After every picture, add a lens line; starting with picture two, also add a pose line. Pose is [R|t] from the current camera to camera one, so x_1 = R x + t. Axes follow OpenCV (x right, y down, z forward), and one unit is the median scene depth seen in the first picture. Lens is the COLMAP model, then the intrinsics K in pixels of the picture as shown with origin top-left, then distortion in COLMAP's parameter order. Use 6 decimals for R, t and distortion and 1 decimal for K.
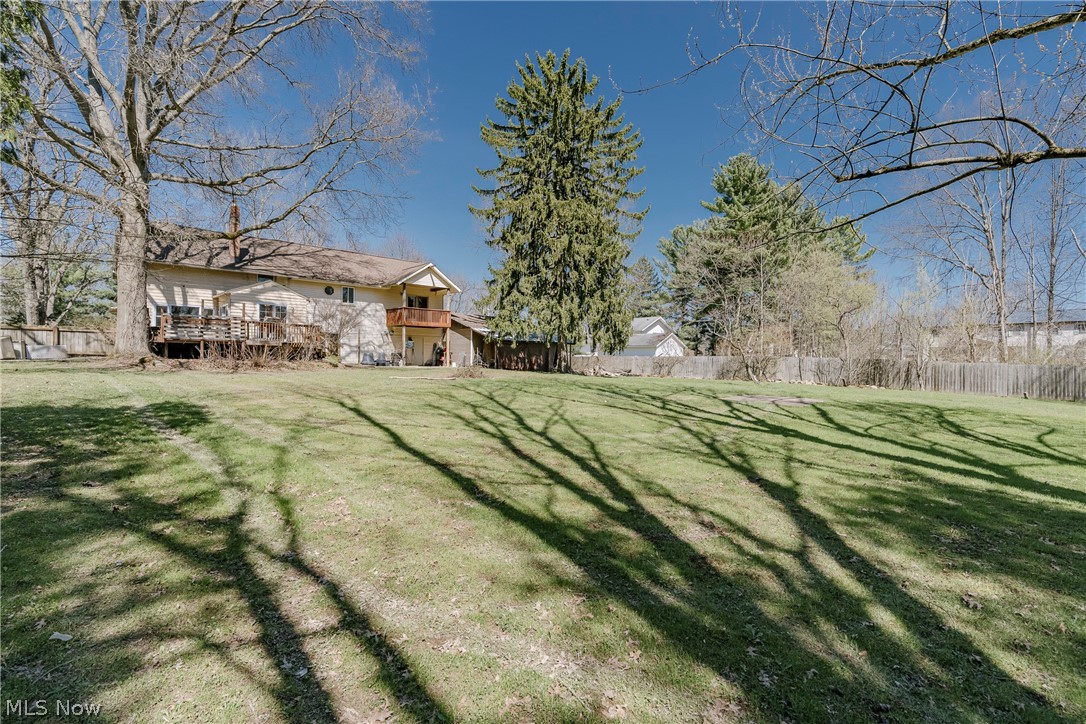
lens RADIAL K [[494.9, 0, 543.0], [0, 494.9, 362.0], [0, 0, 1]] dist [-0.002976, -0.000324]
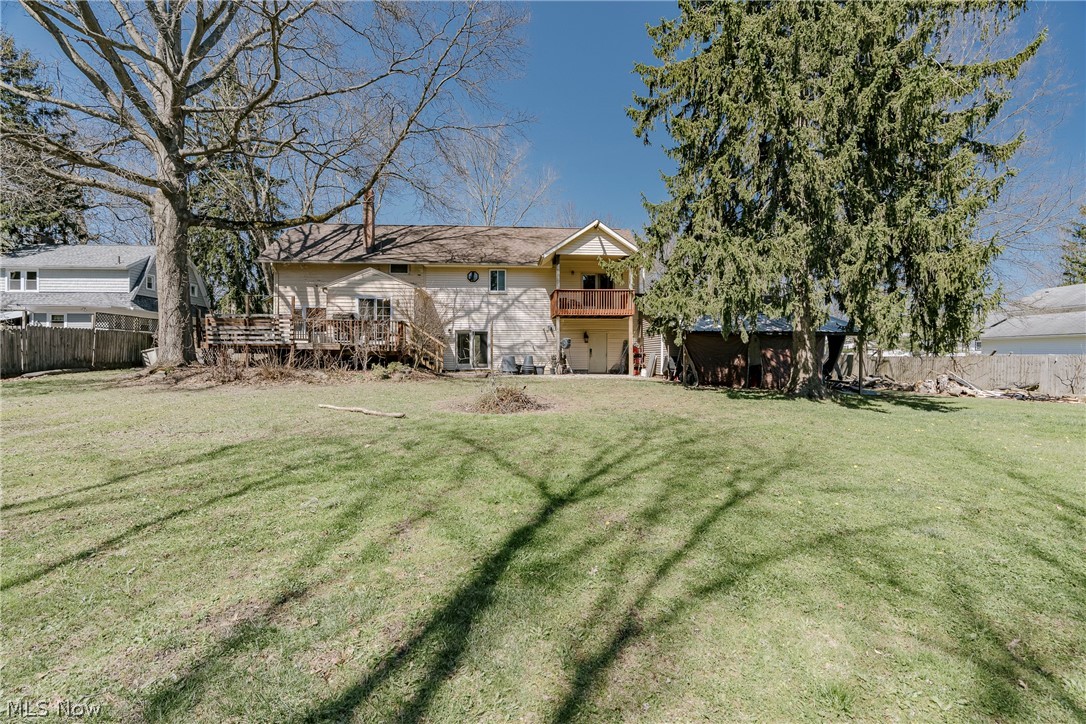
lens RADIAL K [[494.9, 0, 543.0], [0, 494.9, 362.0], [0, 0, 1]] dist [-0.002976, -0.000324]
pose [[0.780424, -0.002086, -0.625247, 0.138976], [0.003244, 0.999994, 0.000713, -0.010472], [0.625242, -0.002585, 0.780427, 0.454750]]
